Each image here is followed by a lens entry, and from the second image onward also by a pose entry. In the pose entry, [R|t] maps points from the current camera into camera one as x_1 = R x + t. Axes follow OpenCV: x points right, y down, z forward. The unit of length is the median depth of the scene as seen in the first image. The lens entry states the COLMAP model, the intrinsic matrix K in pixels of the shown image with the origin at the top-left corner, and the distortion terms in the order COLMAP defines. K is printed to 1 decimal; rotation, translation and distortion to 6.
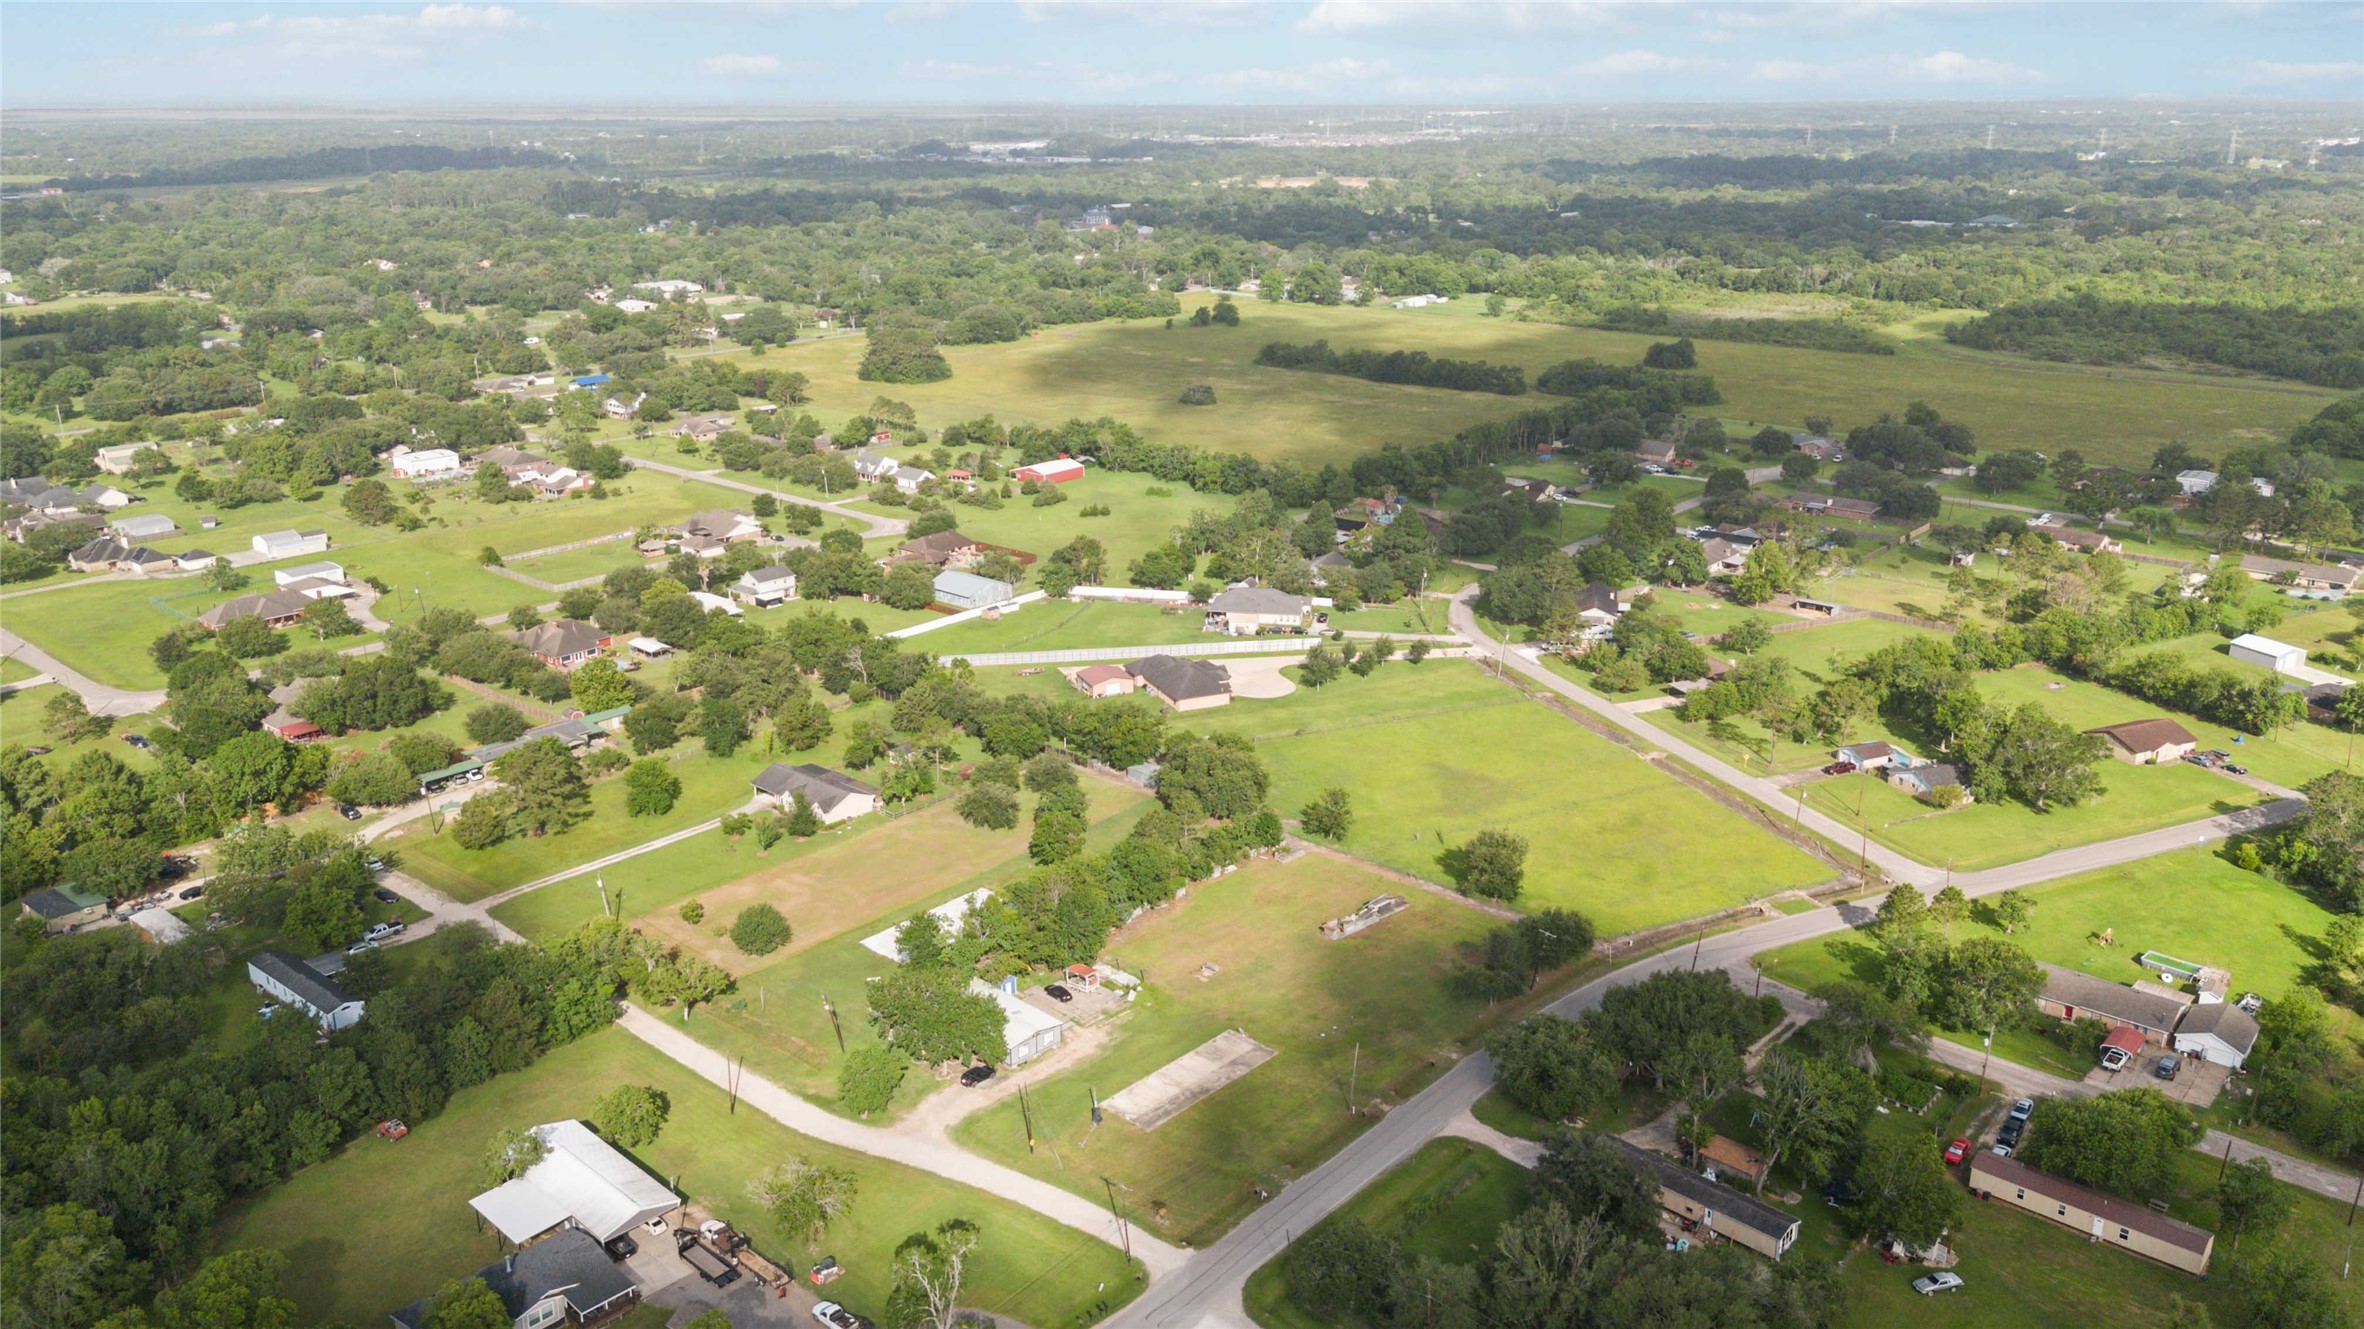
lens RADIAL K [[1754.9, 0, 1185.3], [0, 1754.9, 638.3], [0, 0, 1]] dist [0.096929, -0.136525]
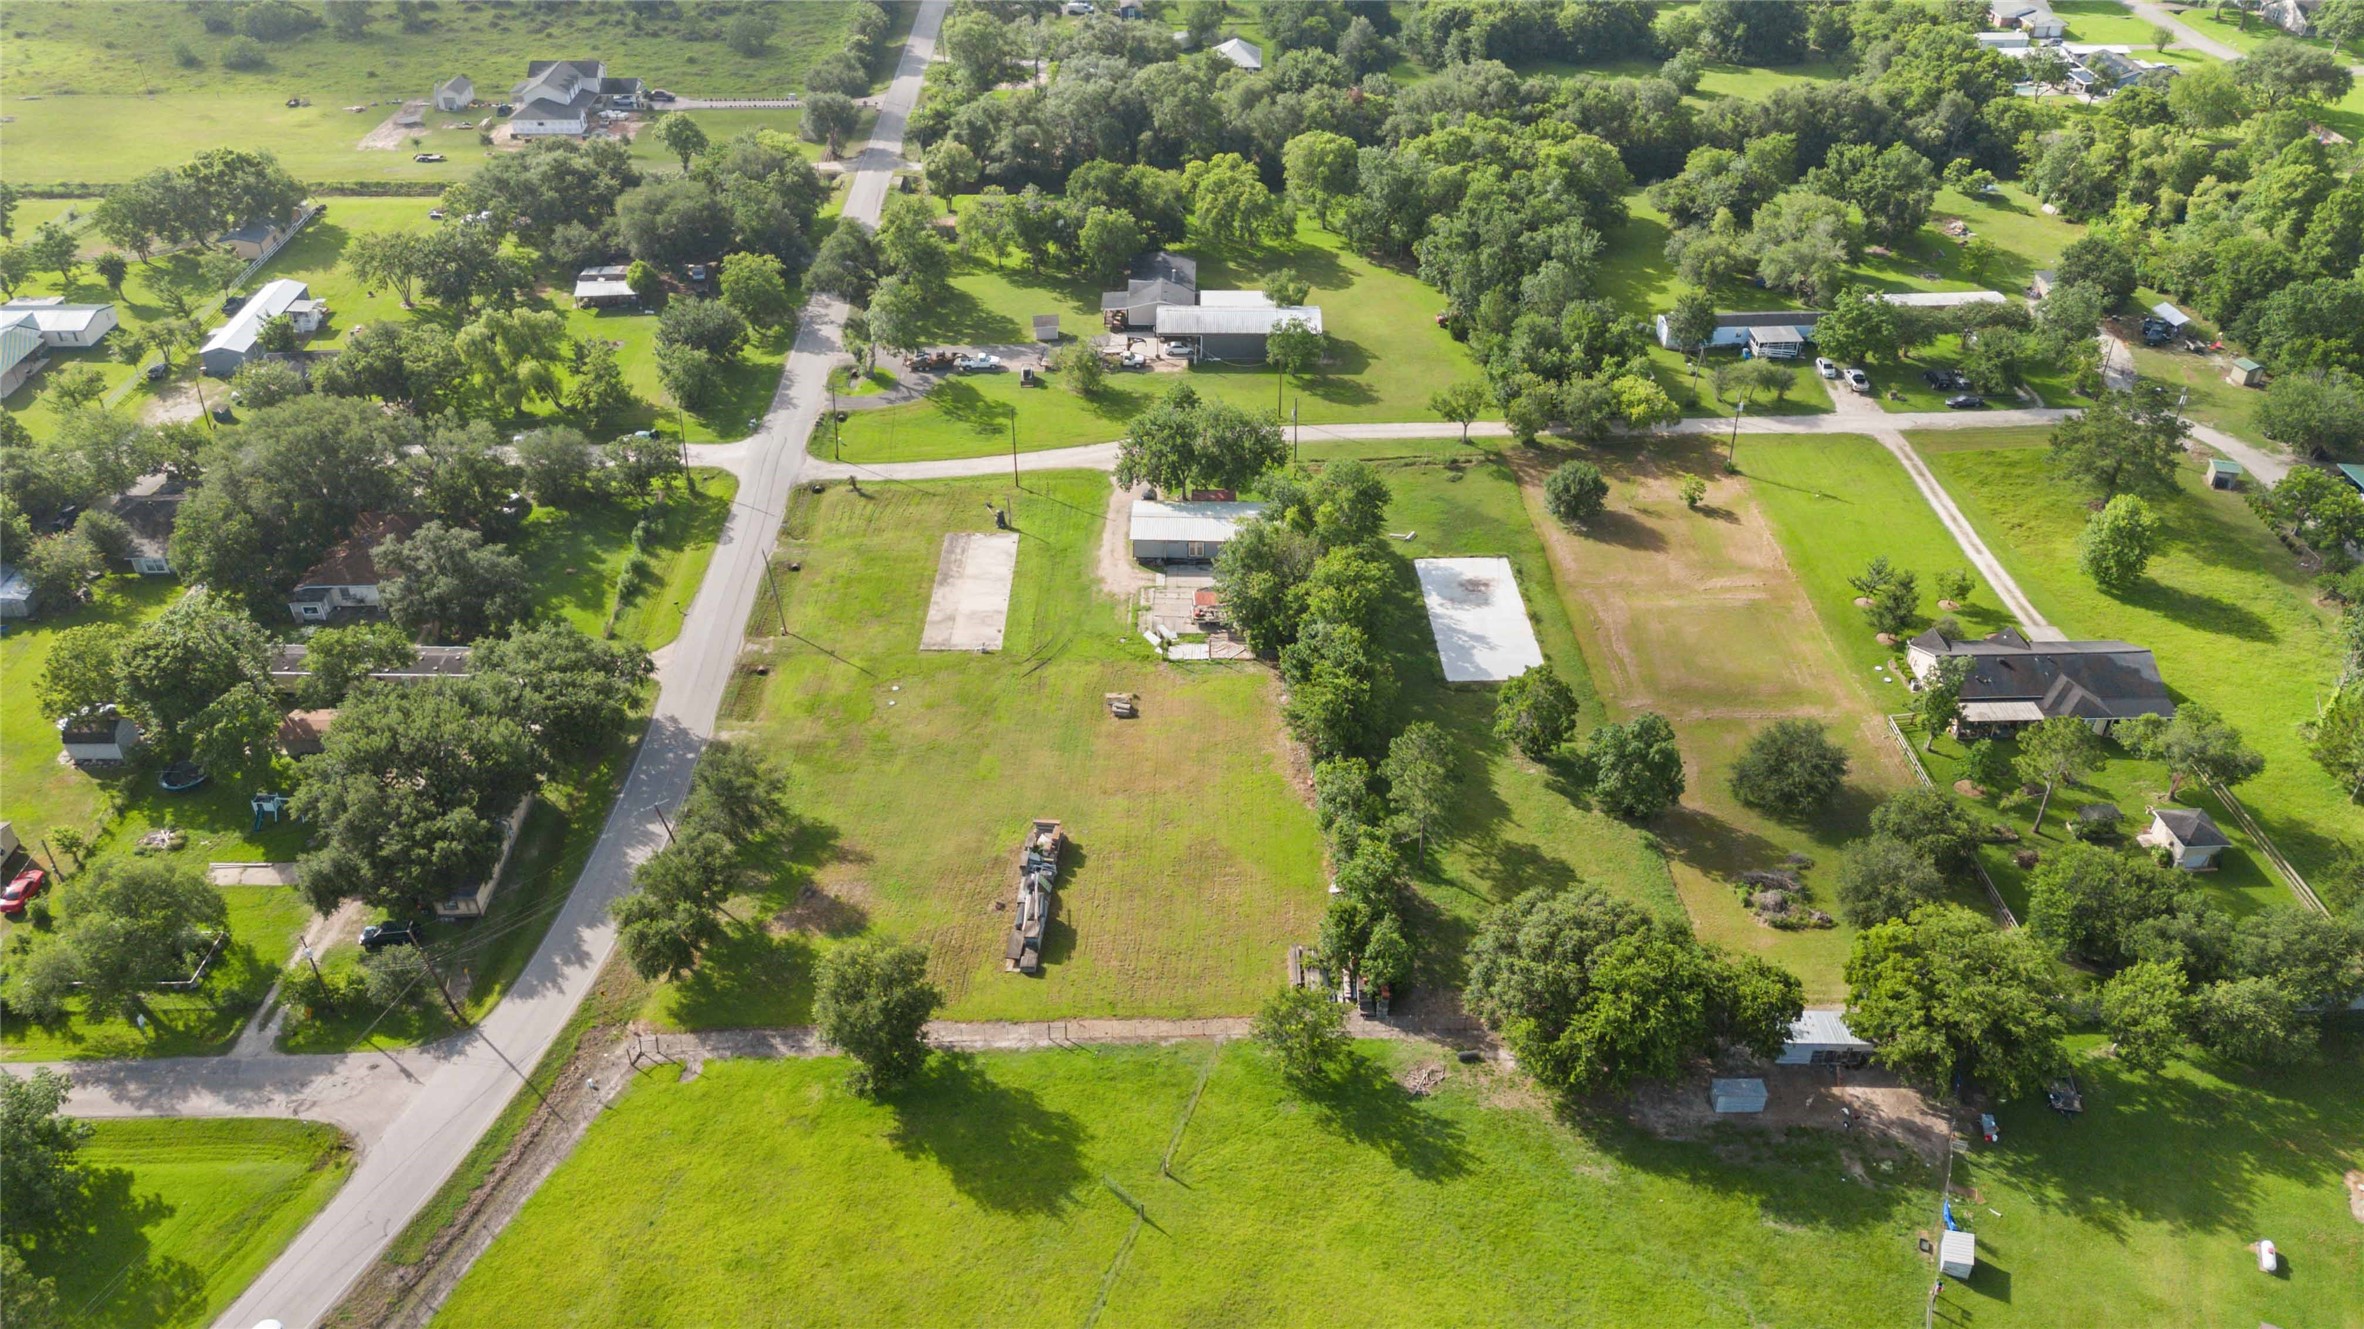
lens RADIAL K [[1737.4, 0, 1195.8], [0, 1737.4, 657.7], [0, 0, 1]] dist [0.066470, -0.045708]
pose [[-0.729459, 0.385567, -0.565002, 0.307736], [-0.199952, 0.669725, 0.715184, -0.269958], [0.654147, 0.634671, -0.411442, 1.051369]]
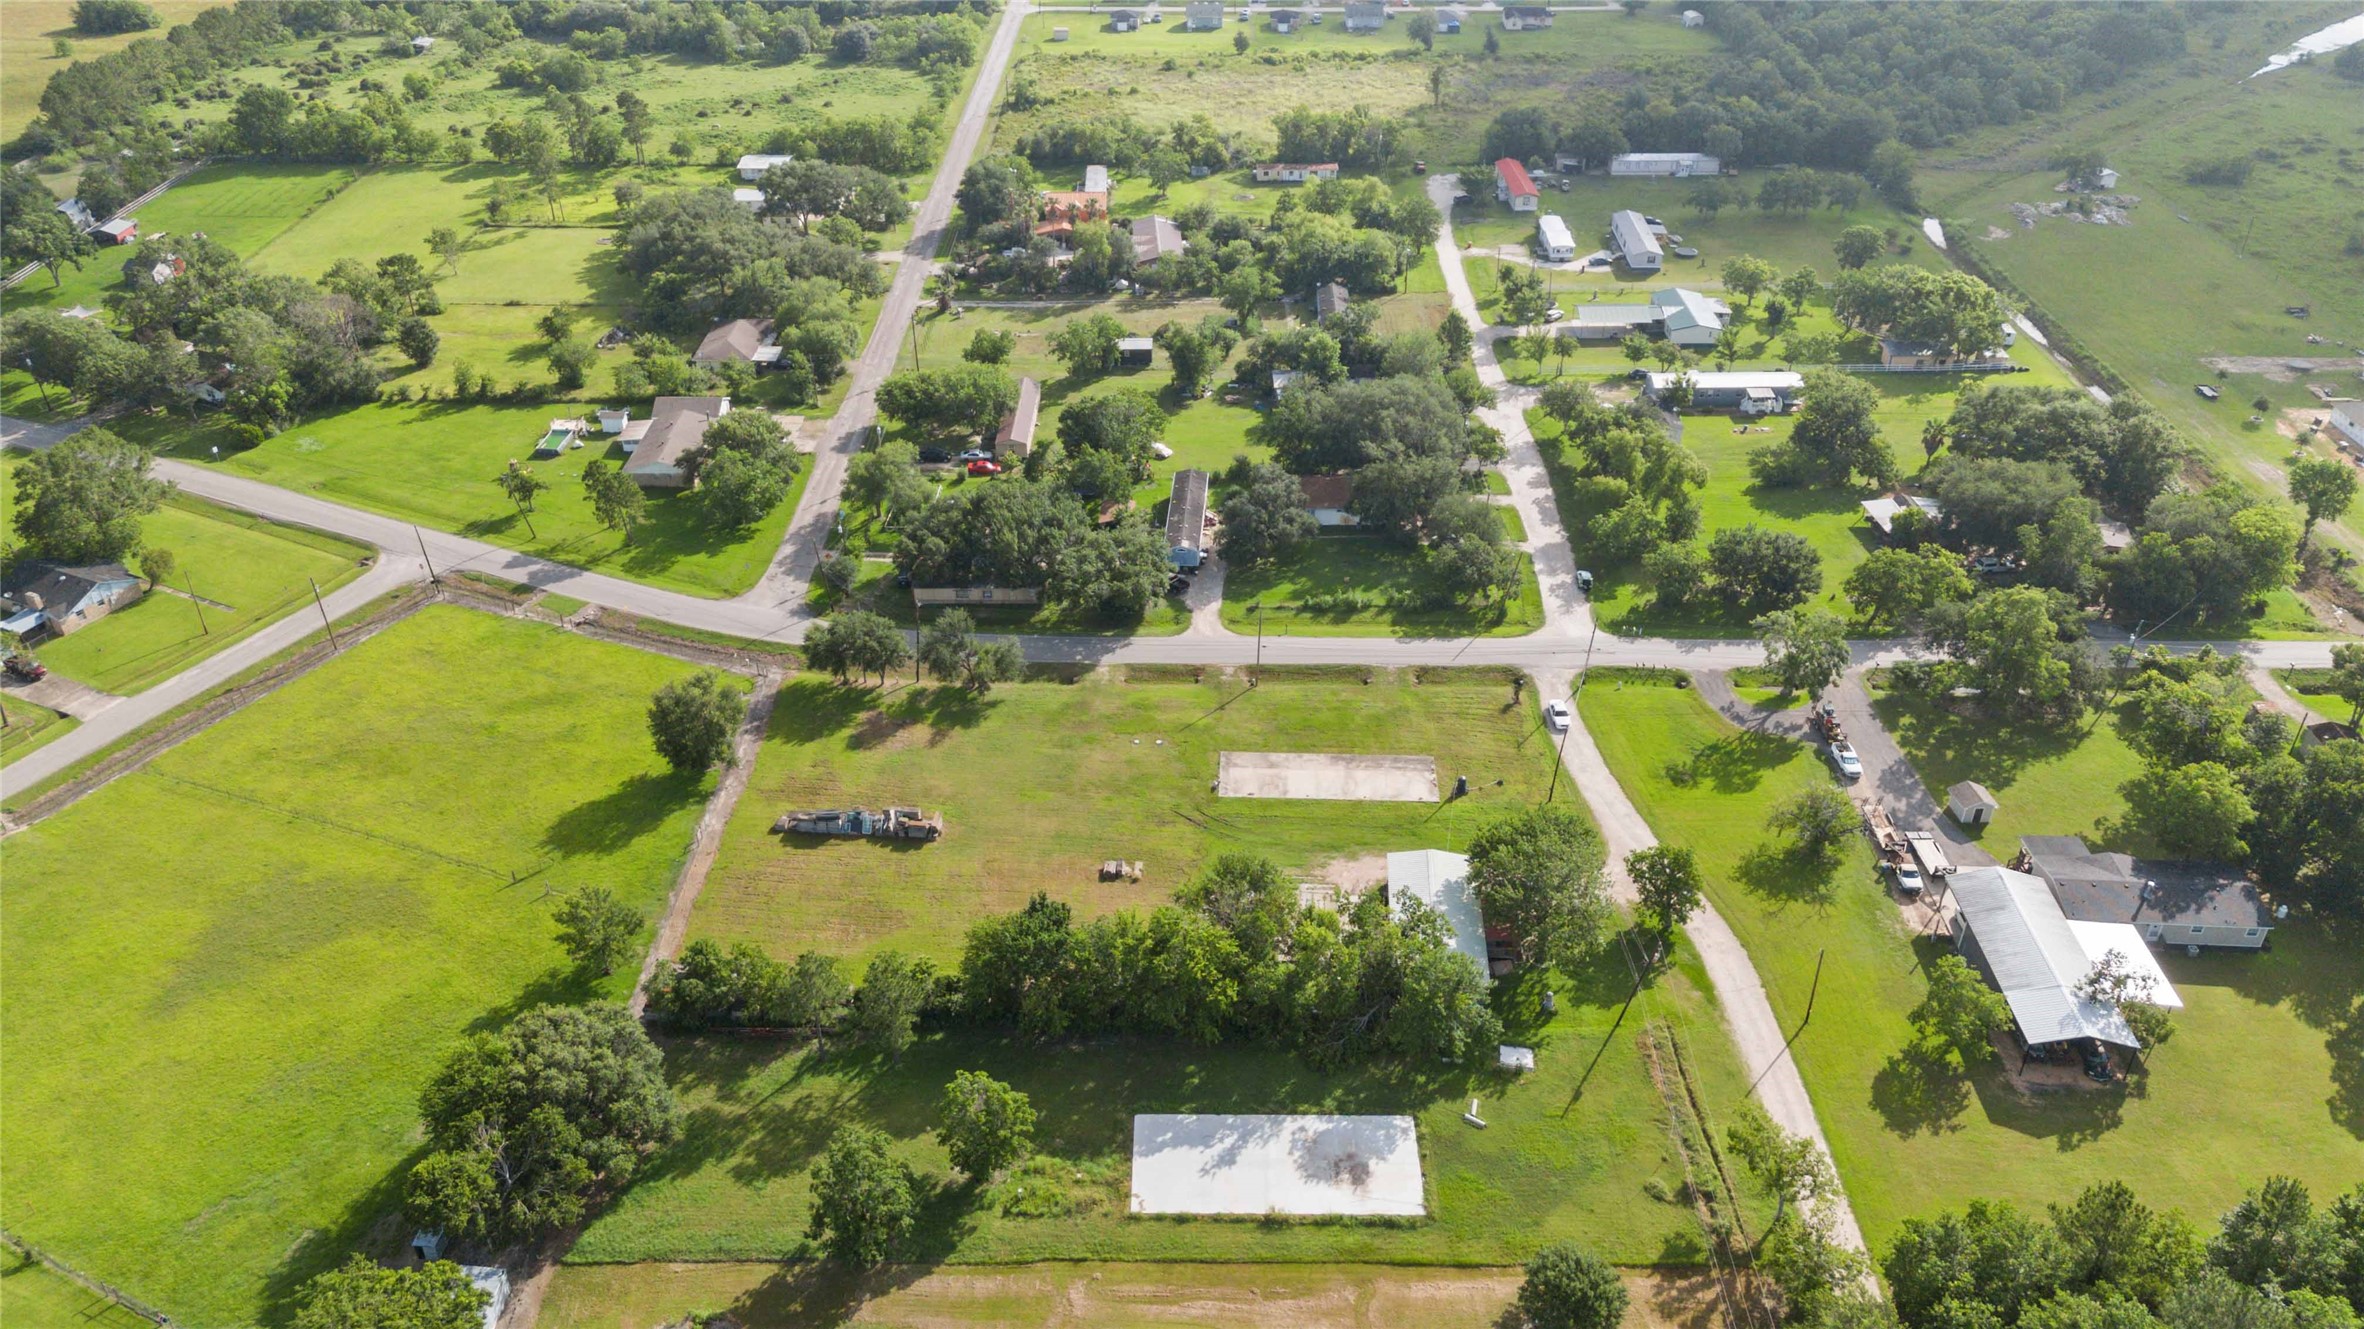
lens RADIAL K [[1723.1, 0, 1189.9], [0, 1723.1, 661.0], [0, 0, 1]] dist [0.111831, -0.128217]
pose [[-0.653051, -0.403455, 0.640896, -0.352040], [0.223990, 0.705512, 0.672370, -0.284800], [-0.723431, 0.582647, -0.370366, 0.968775]]
